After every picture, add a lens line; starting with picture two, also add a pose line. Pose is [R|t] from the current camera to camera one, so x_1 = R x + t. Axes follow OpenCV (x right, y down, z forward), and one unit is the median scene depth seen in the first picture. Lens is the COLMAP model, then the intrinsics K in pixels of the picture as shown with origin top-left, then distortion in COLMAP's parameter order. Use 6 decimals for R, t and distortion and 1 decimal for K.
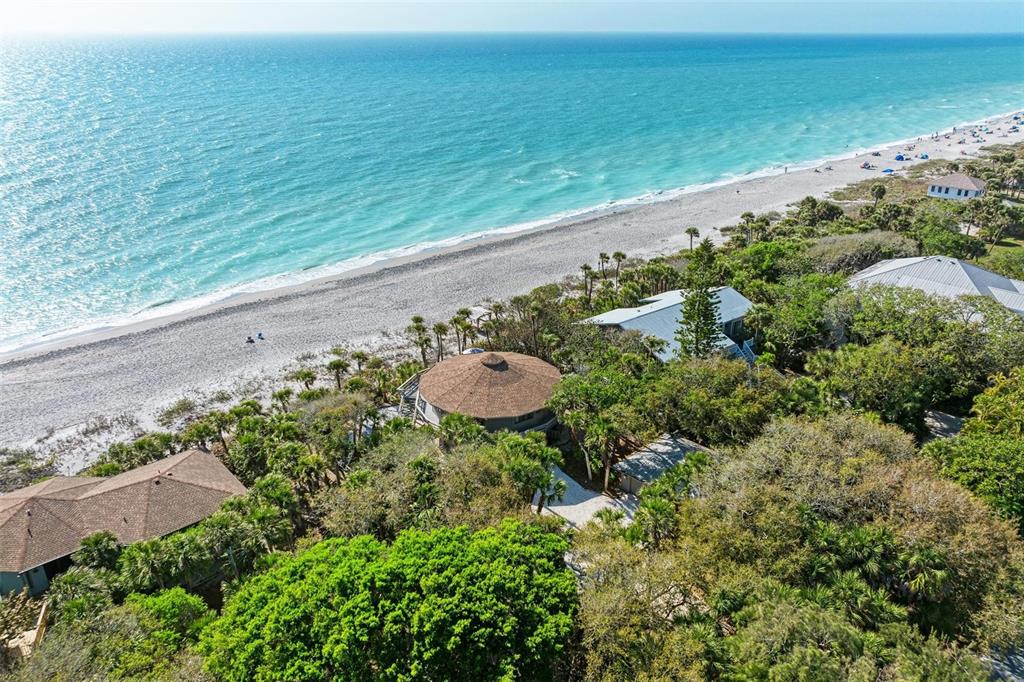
lens RADIAL K [[709.5, 0, 509.3], [0, 709.5, 374.4], [0, 0, 1]] dist [0.000103, -0.000167]
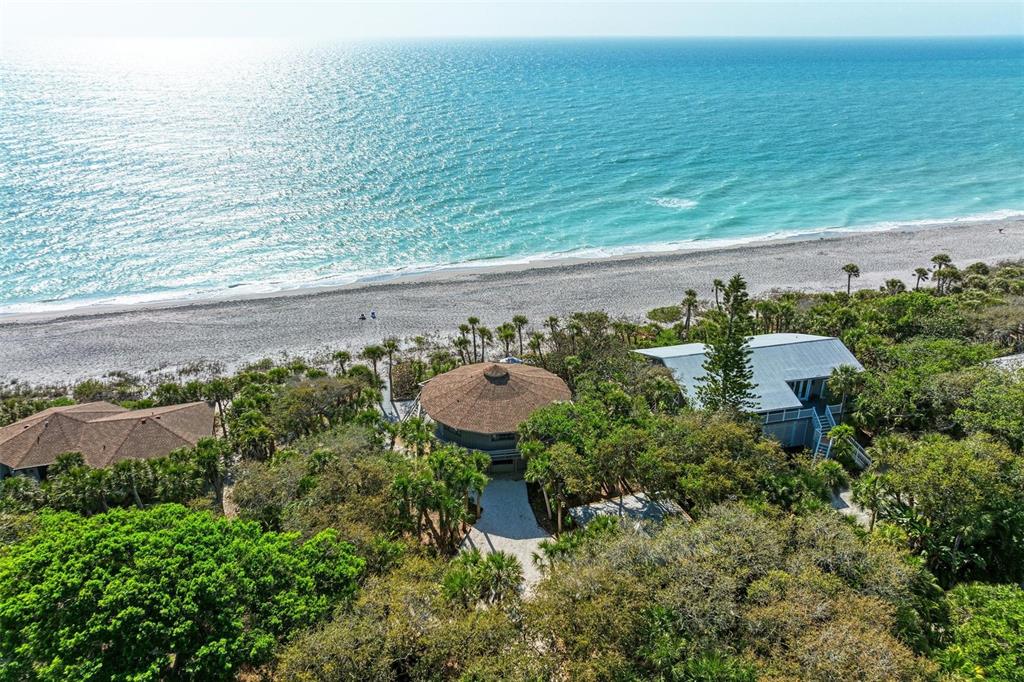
lens RADIAL K [[708.8, 0, 512.0], [0, 708.8, 341.0], [0, 0, 1]] dist [-0.006538, -0.000363]
pose [[0.909795, 0.160348, -0.382834, 0.326183], [-0.178142, 0.983941, -0.011231, -0.049905], [0.374885, 0.078416, 0.923749, 0.100570]]
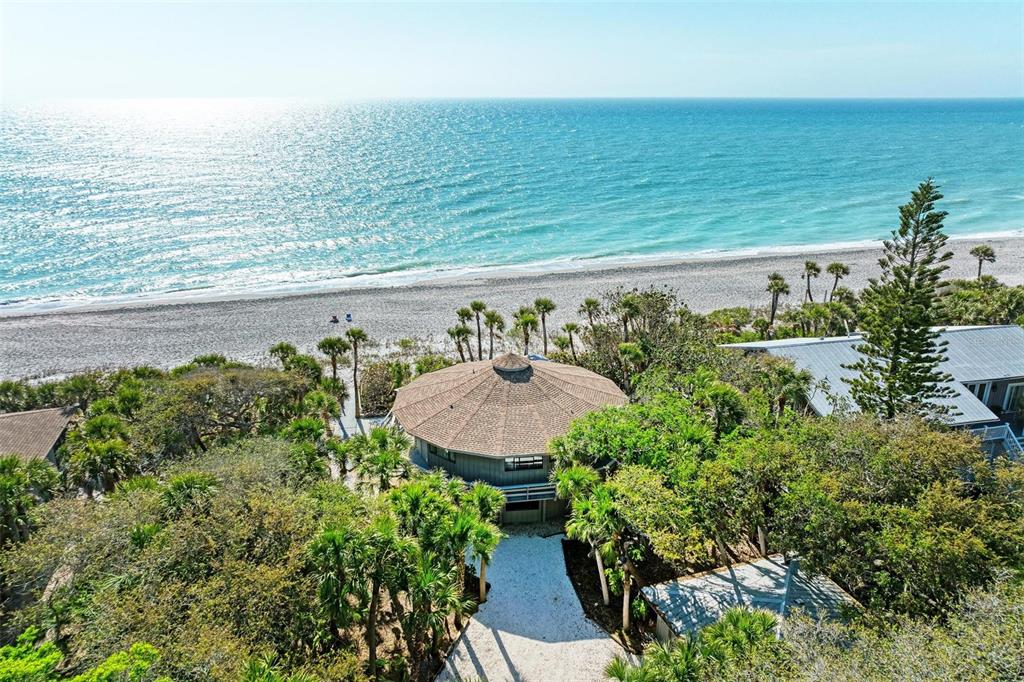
lens RADIAL K [[708.8, 0, 512.0], [0, 708.8, 341.0], [0, 0, 1]] dist [-0.006538, -0.000363]
pose [[0.905585, 0.134207, -0.402374, 0.202066], [-0.182897, 0.979455, -0.084944, 0.011279], [0.382707, 0.150517, 0.911526, 0.391747]]
